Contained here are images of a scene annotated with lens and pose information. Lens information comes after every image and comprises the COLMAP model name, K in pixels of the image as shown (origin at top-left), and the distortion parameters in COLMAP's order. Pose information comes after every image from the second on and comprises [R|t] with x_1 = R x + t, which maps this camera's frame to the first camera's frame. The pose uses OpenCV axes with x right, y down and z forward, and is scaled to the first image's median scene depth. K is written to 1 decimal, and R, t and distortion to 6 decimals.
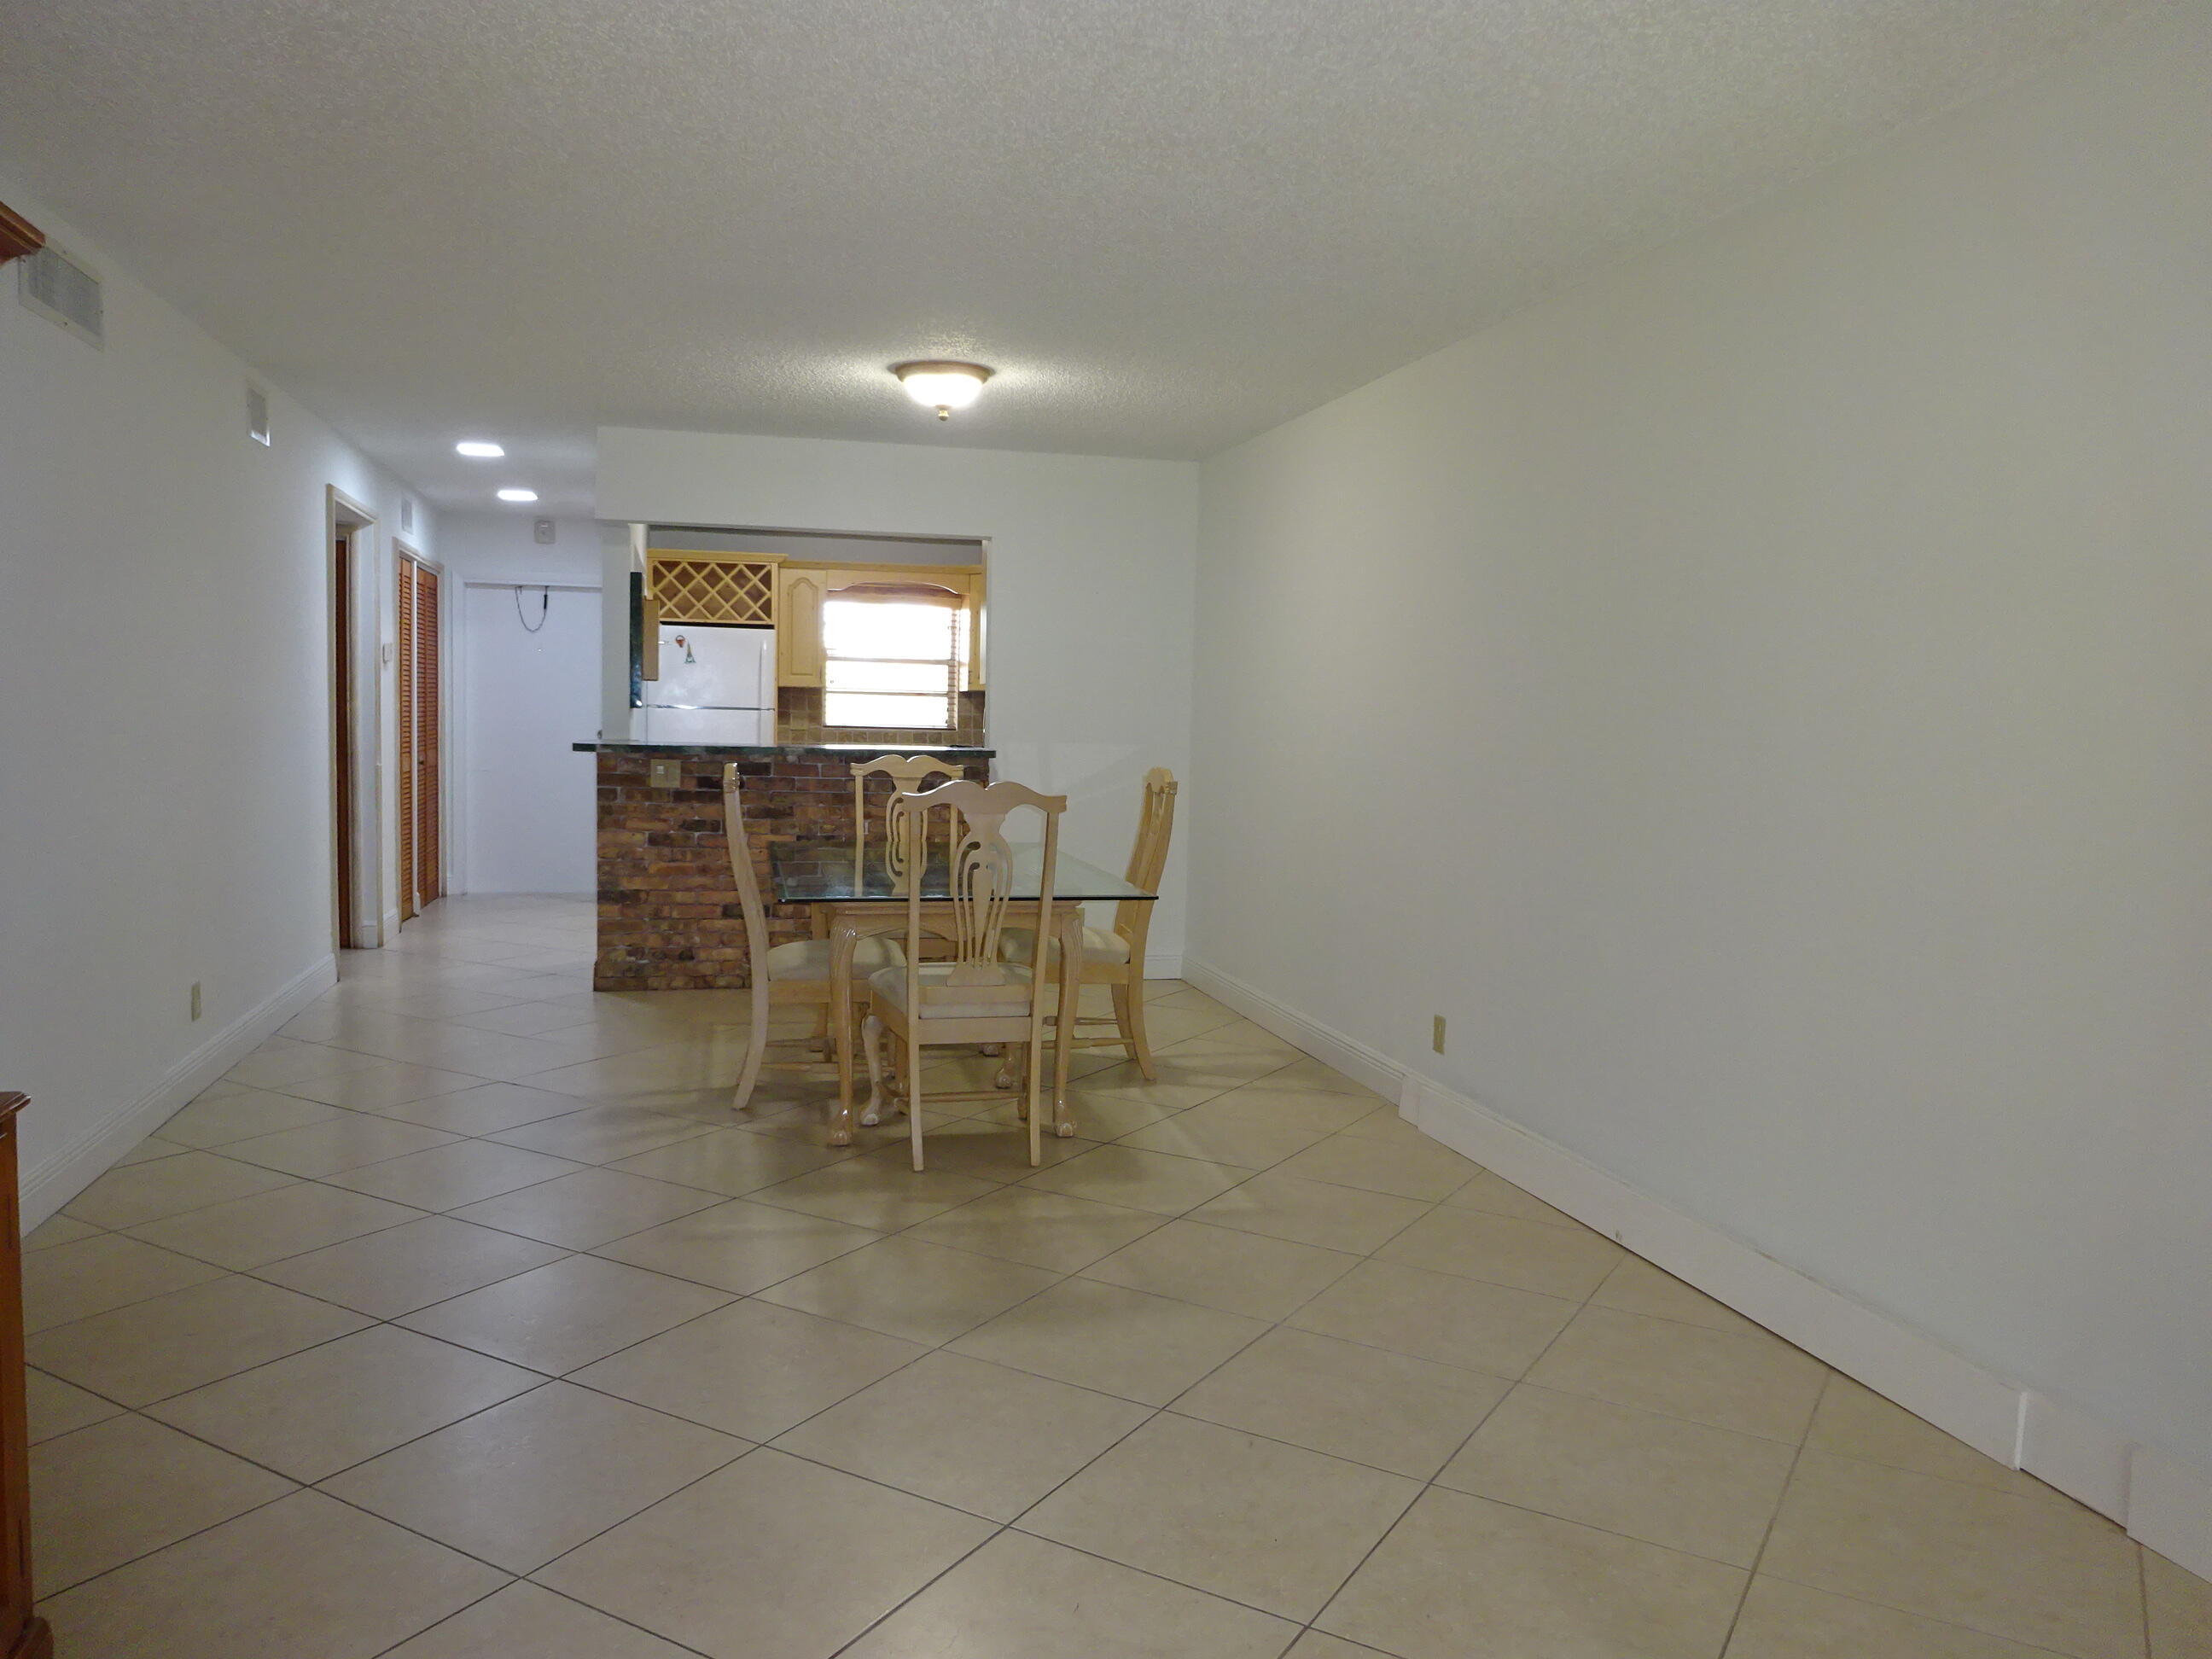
lens RADIAL K [[1630.6, 0, 1111.3], [0, 1630.6, 831.0], [0, 0, 1]] dist [-0.000132, -0.011974]
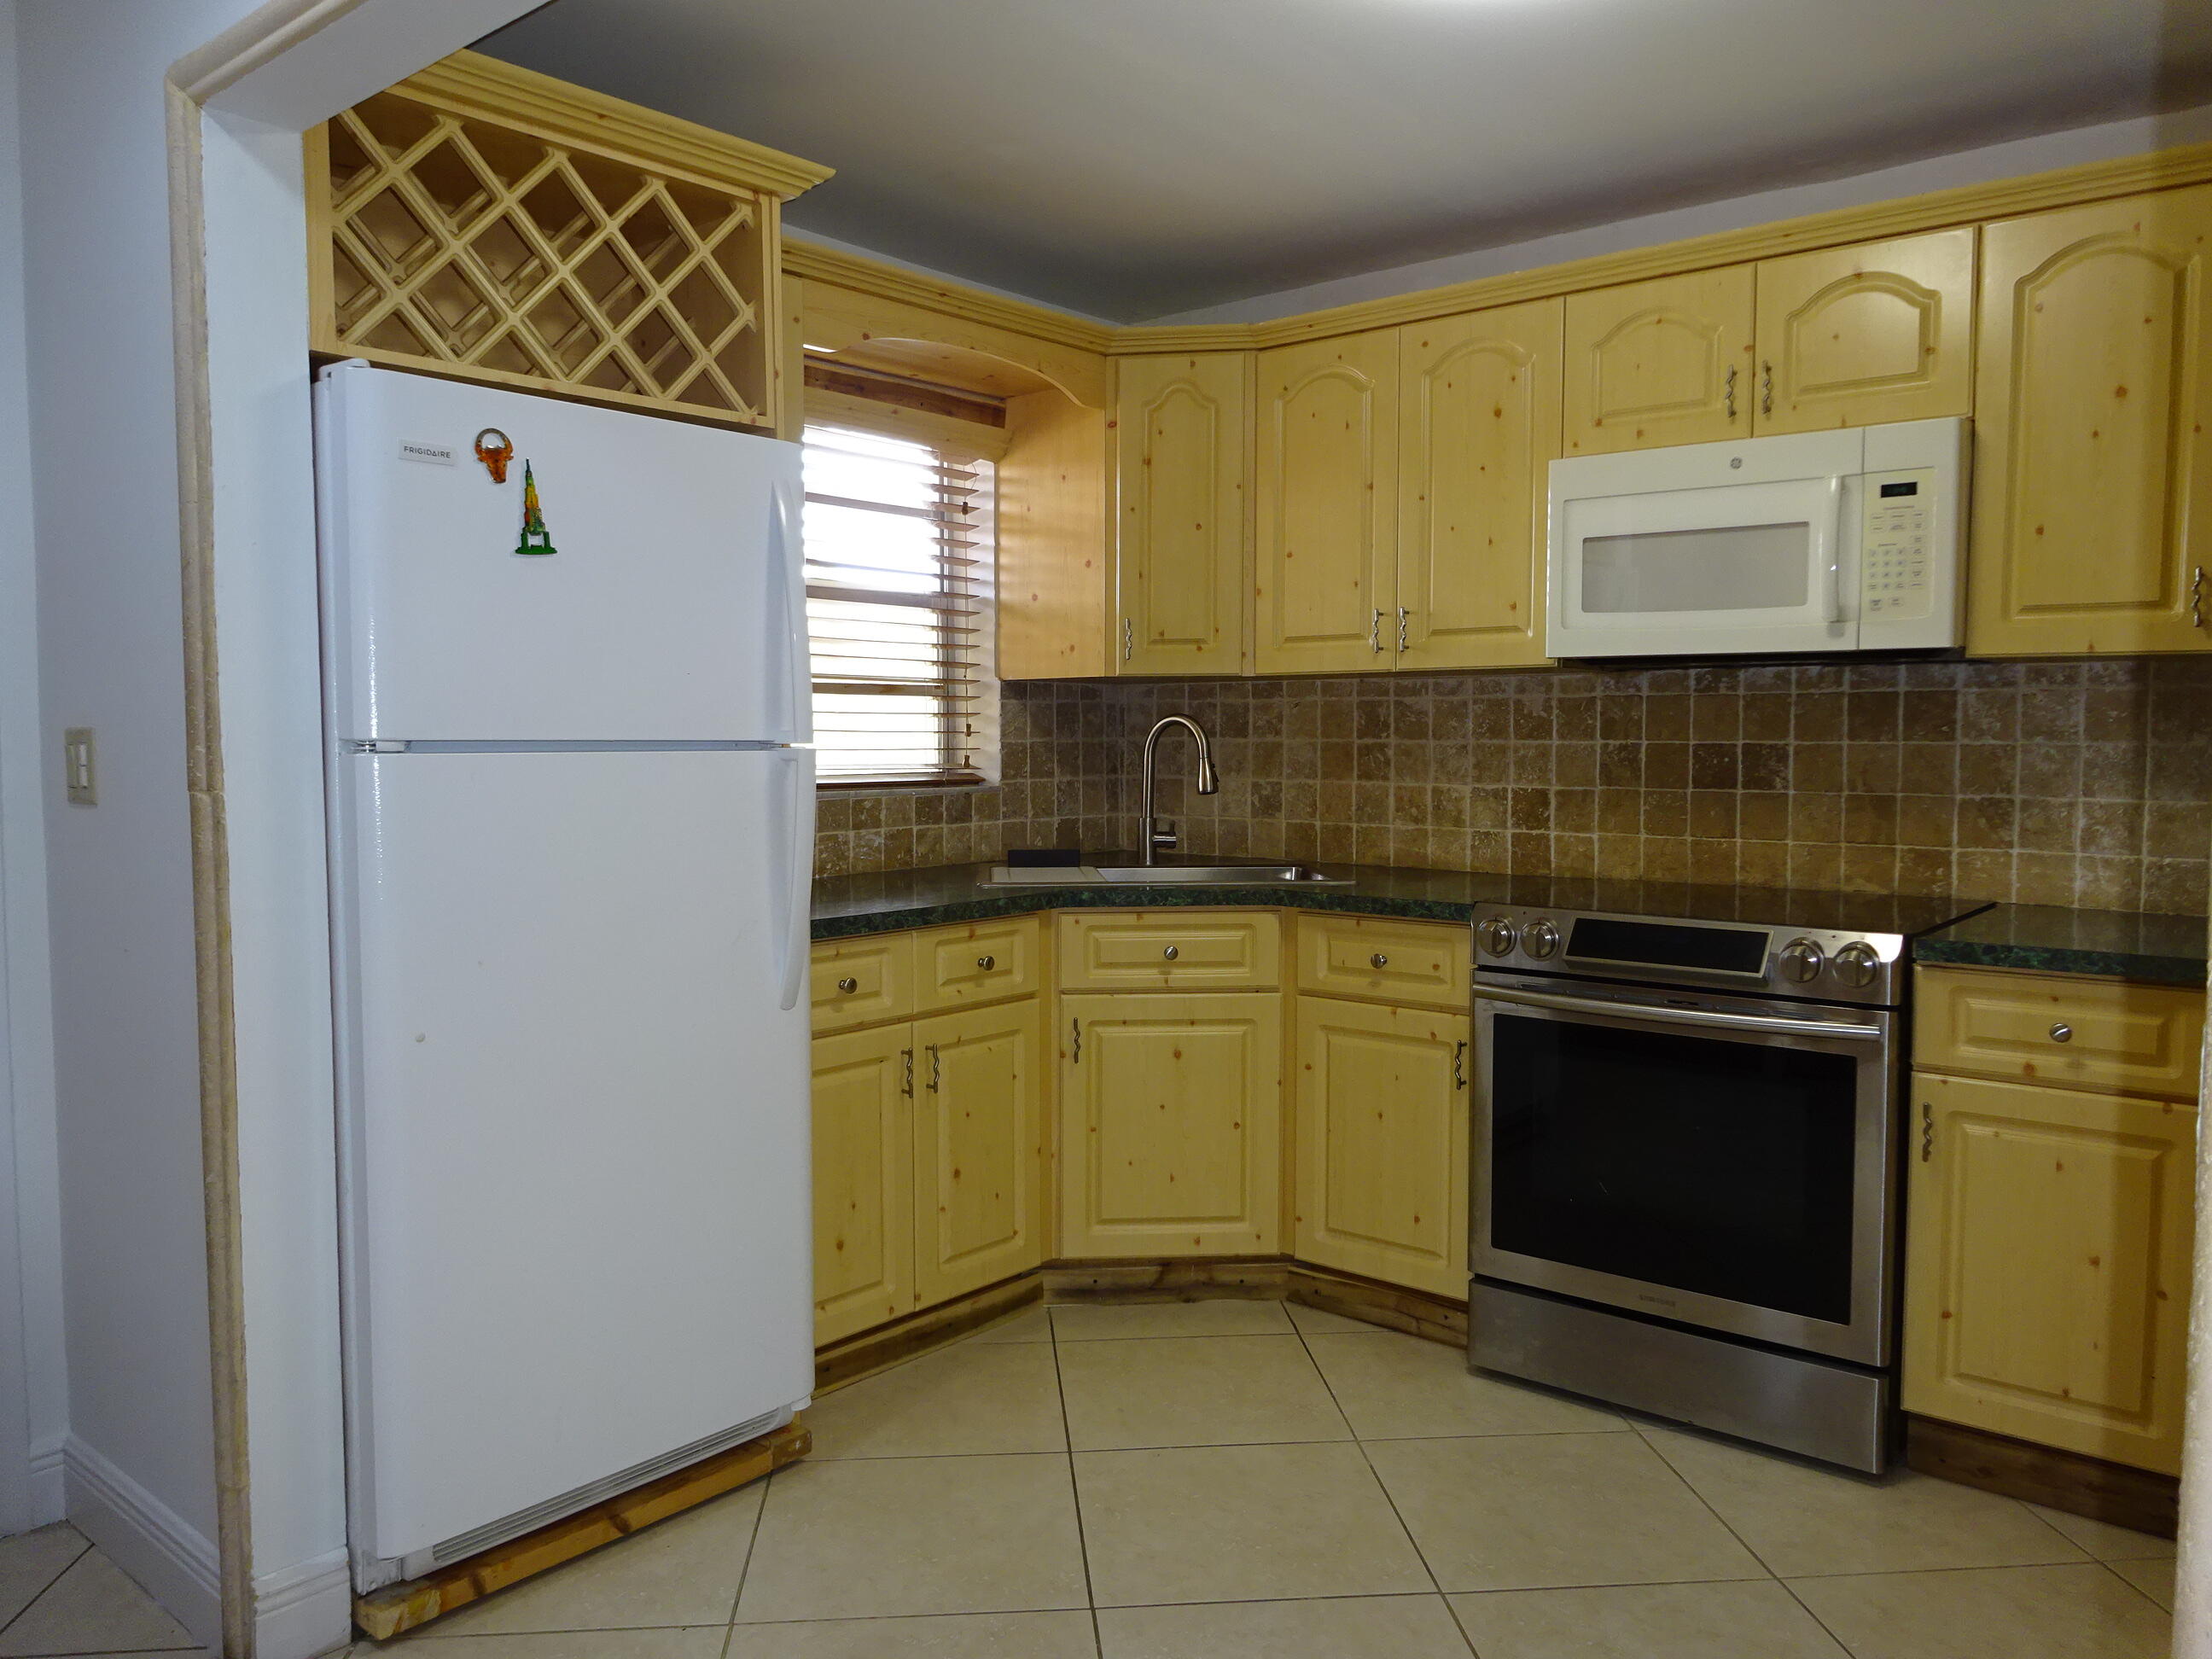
lens RADIAL K [[1630.6, 0, 1098.5], [0, 1630.6, 830.4], [0, 0, 1]] dist [-0.000132, -0.011974]
pose [[0.813260, -0.058633, 0.578939, -0.348546], [0.058744, 0.998100, 0.018564, -0.067571], [-0.578928, 0.018912, 0.815159, 0.812063]]
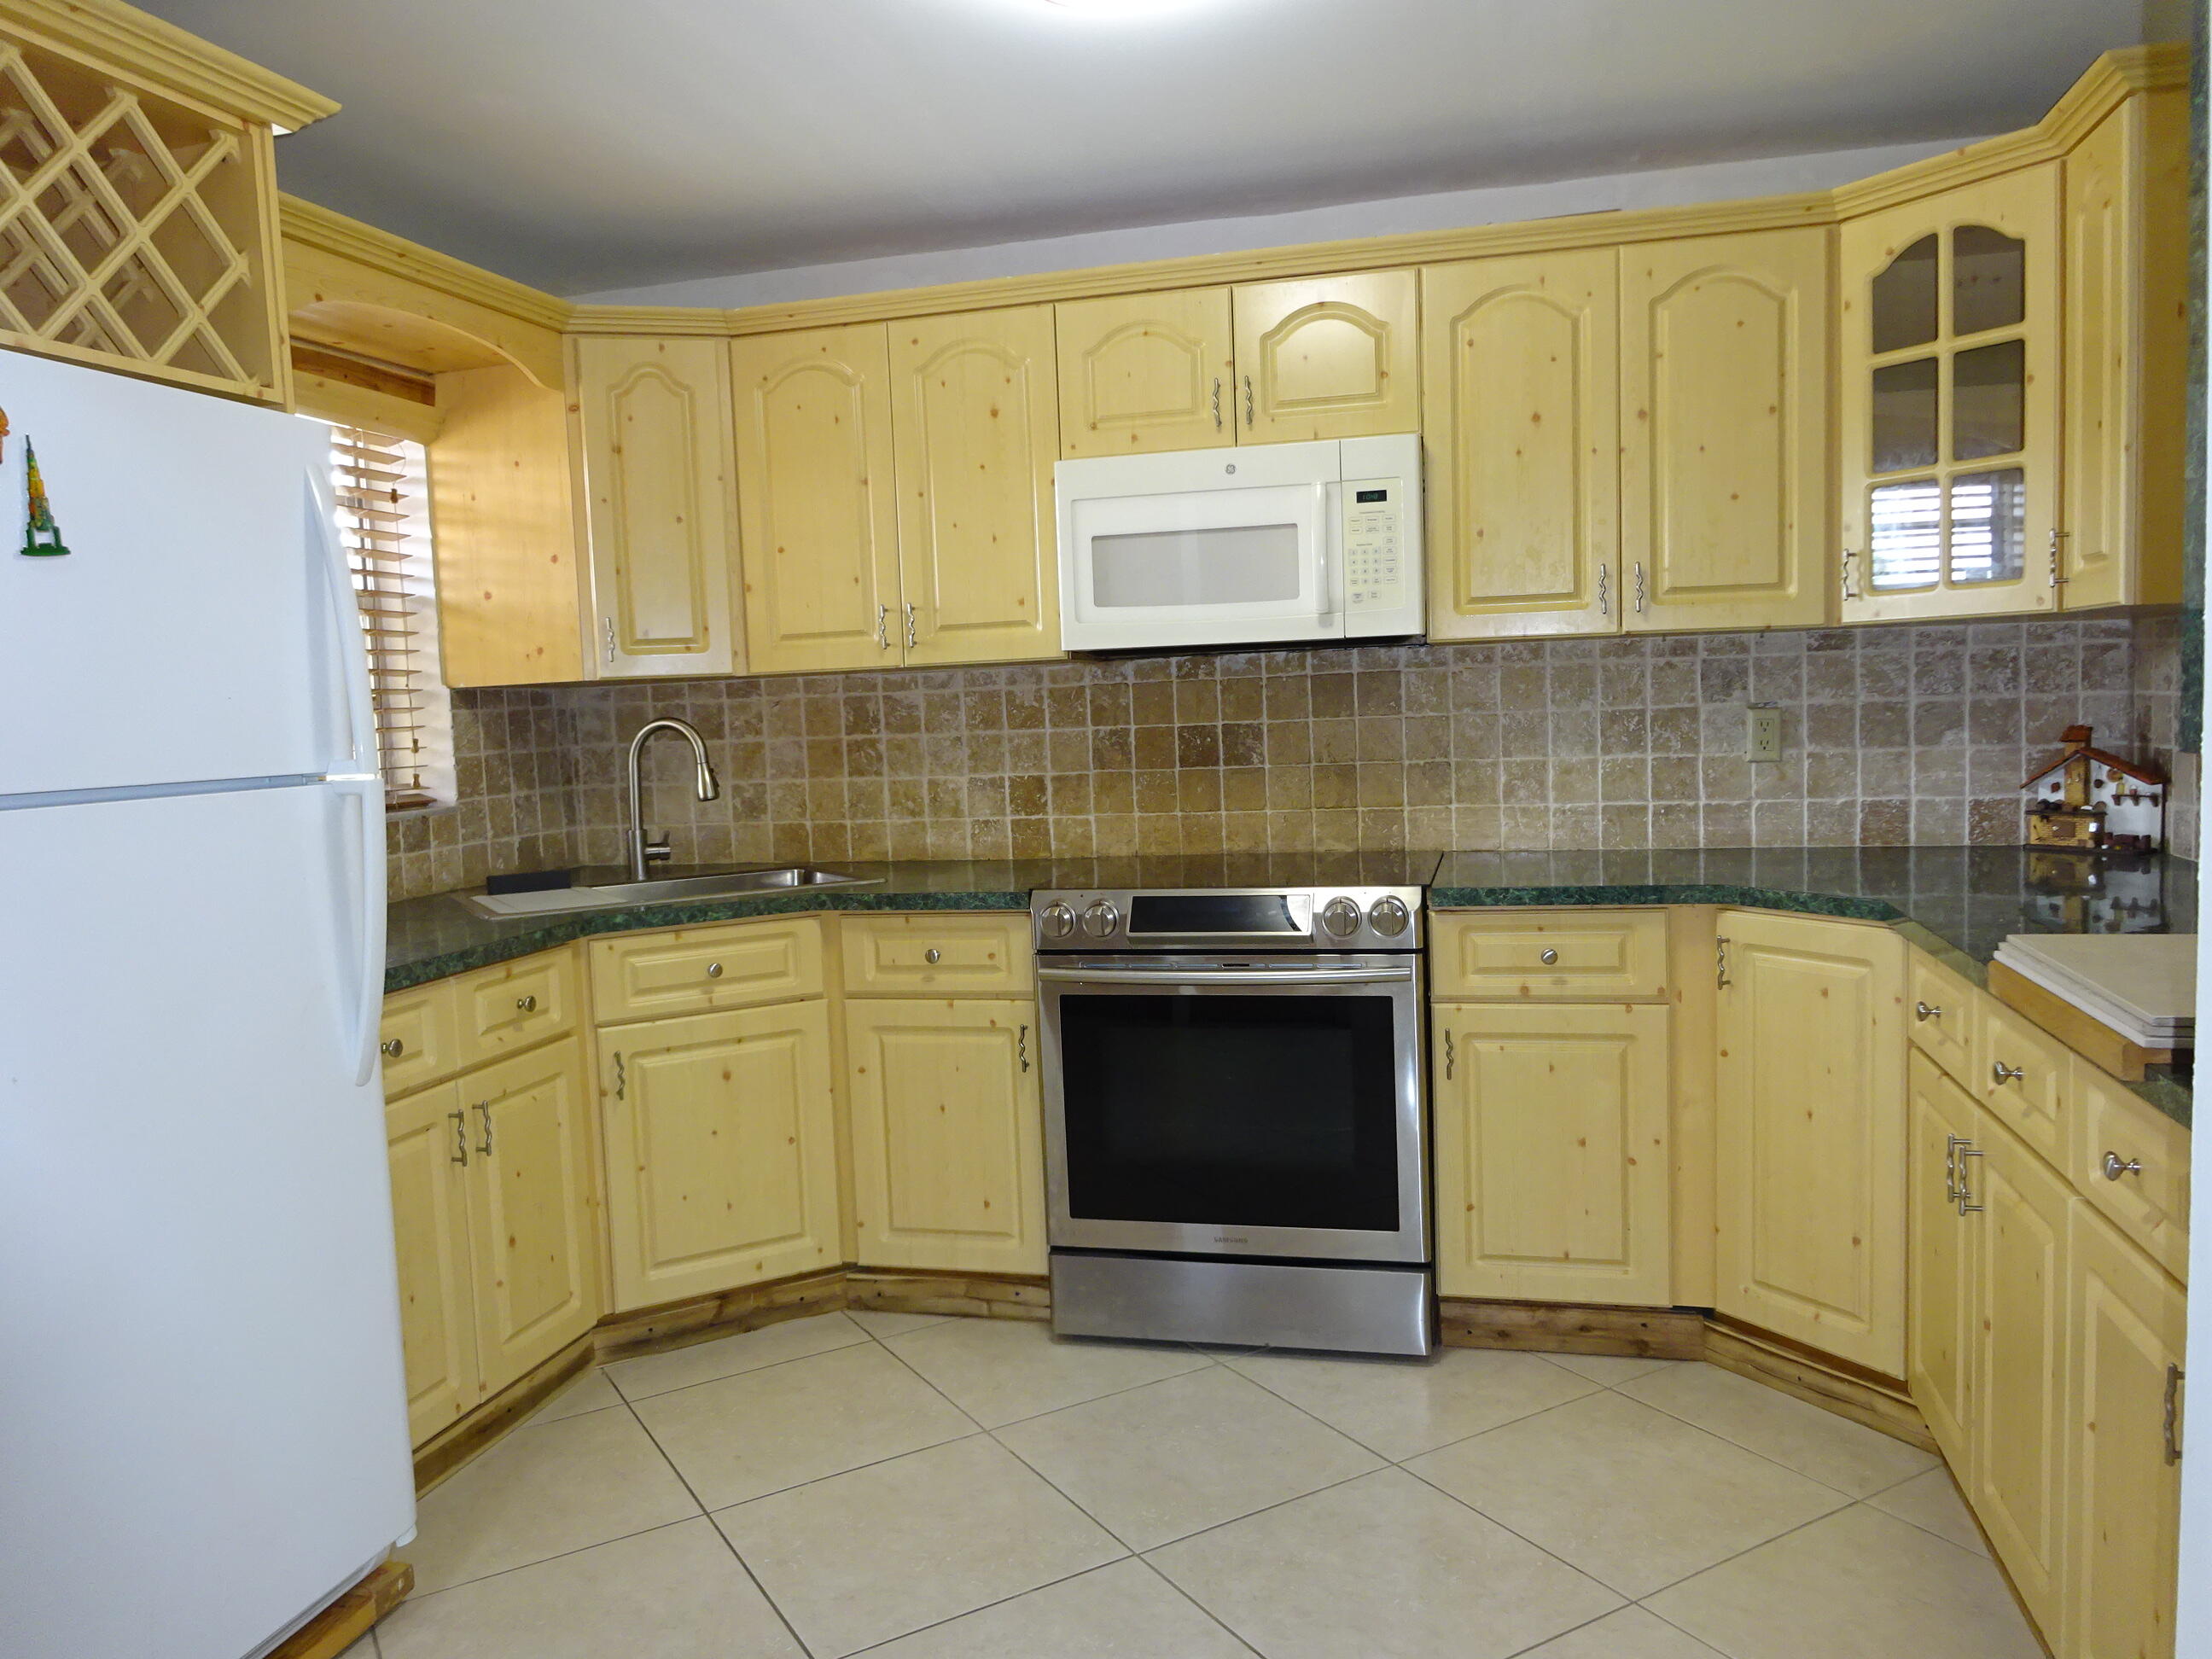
lens RADIAL K [[1630.6, 0, 1101.2], [0, 1630.6, 828.0], [0, 0, 1]] dist [-0.000132, -0.011974]
pose [[0.478229, -0.111137, 0.871175, -0.384822], [0.112694, 0.991526, 0.064627, -0.075665], [-0.870975, 0.067270, 0.486701, 0.858610]]
